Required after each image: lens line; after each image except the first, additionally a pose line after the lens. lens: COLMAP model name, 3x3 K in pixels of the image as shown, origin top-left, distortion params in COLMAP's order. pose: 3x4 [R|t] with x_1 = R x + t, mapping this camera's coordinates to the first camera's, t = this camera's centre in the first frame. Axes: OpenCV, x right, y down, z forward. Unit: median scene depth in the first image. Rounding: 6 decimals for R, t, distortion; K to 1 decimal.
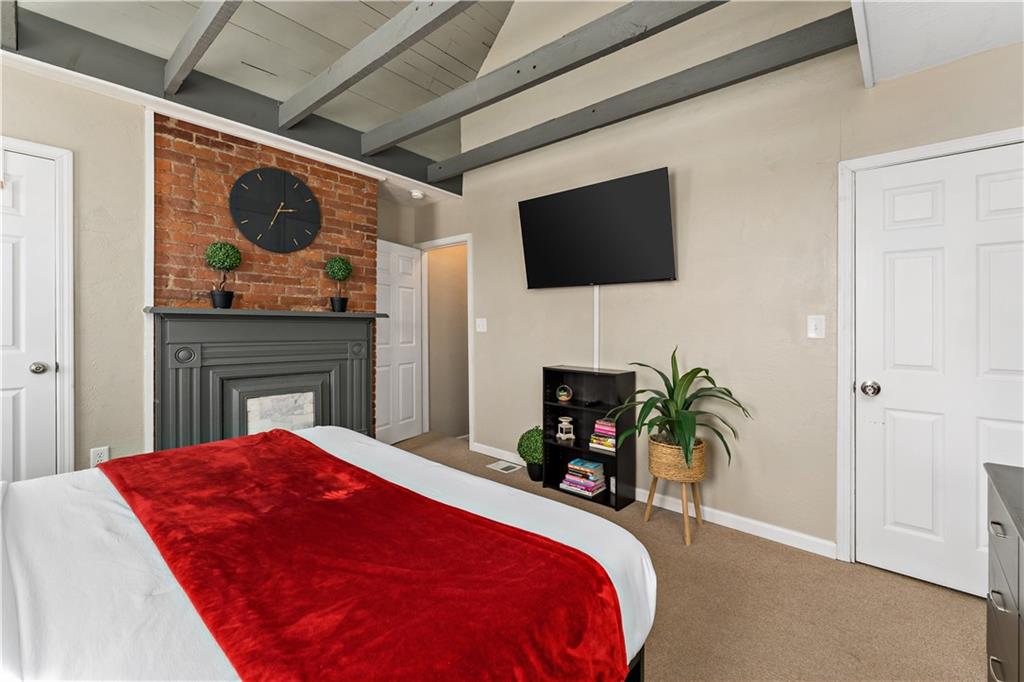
lens RADIAL K [[453.4, 0, 511.7], [0, 453.4, 332.8], [0, 0, 1]] dist [-0.003510, -0.000905]
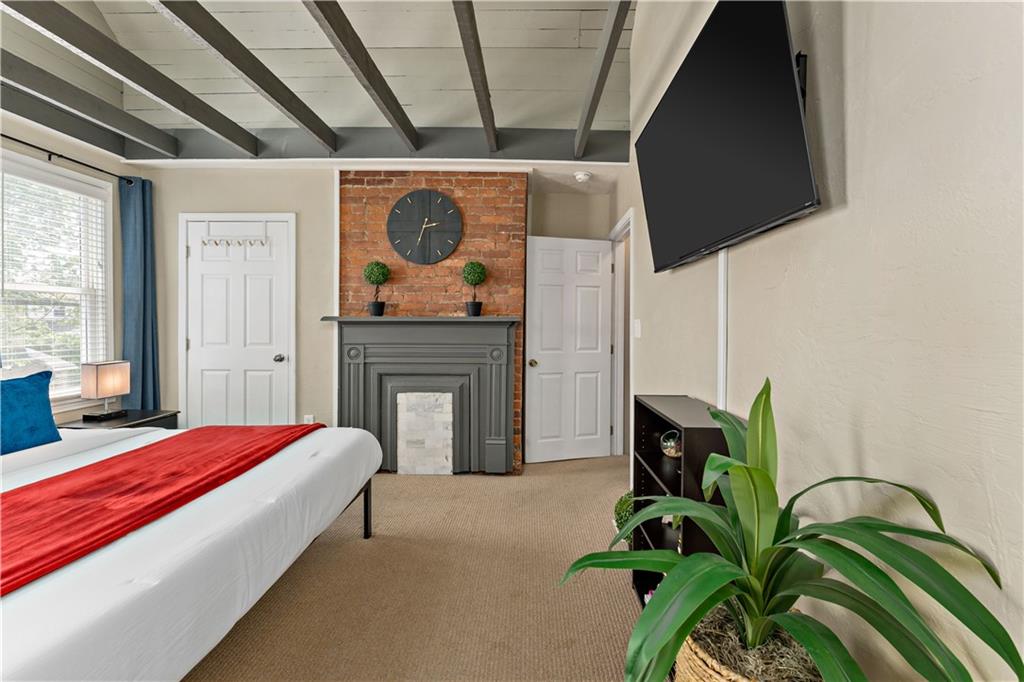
lens RADIAL K [[414.5, 0, 514.6], [0, 414.5, 342.3], [0, 0, 1]] dist [-0.009904, -0.000049]
pose [[0.645395, 0.015235, -0.763697, 0.411448], [-0.007665, 0.999880, 0.013469, -0.001465], [0.763811, -0.002839, 0.645434, 0.519028]]
